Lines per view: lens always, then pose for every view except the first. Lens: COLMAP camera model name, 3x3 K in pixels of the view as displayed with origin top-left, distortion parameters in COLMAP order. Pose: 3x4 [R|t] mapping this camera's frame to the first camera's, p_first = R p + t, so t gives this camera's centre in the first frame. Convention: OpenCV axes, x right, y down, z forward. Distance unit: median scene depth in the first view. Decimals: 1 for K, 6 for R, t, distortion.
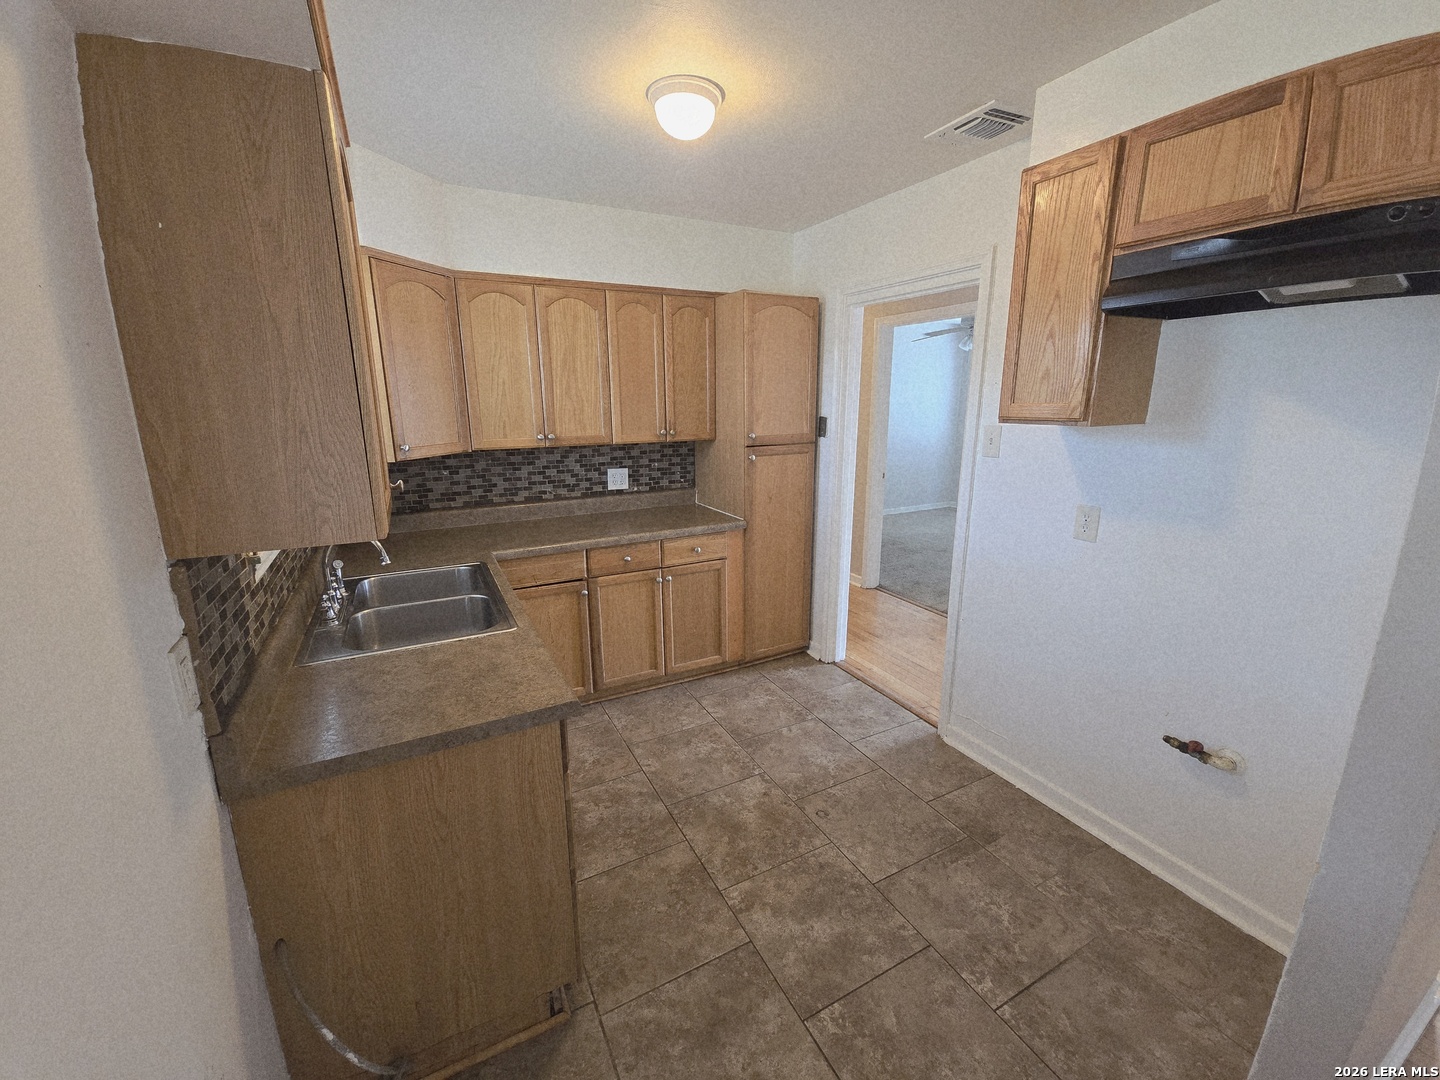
lens RADIAL K [[589.5, 0, 720.0], [0, 589.5, 540.0], [0, 0, 1]] dist [0.001590, 0.000113]
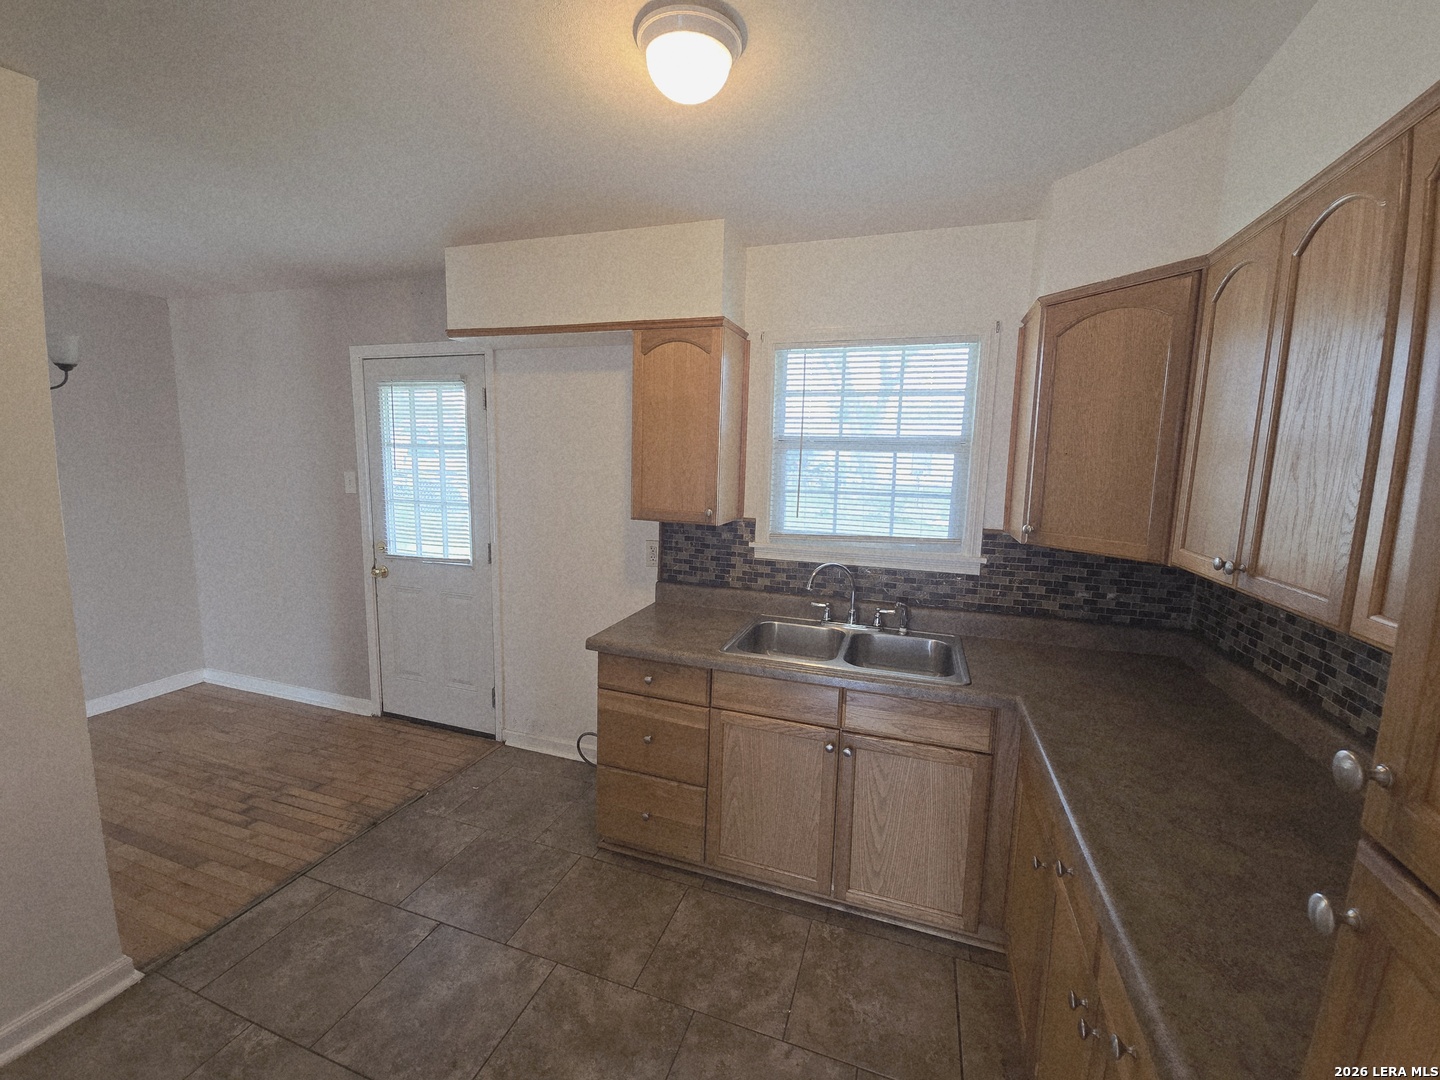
lens RADIAL K [[589.5, 0, 720.0], [0, 589.5, 540.0], [0, 0, 1]] dist [0.001590, 0.000113]
pose [[-0.731653, 0.080536, -0.676903, 0.352680], [-0.182234, 0.933748, 0.308068, -0.343164], [0.656867, 0.348753, -0.668503, 1.384464]]
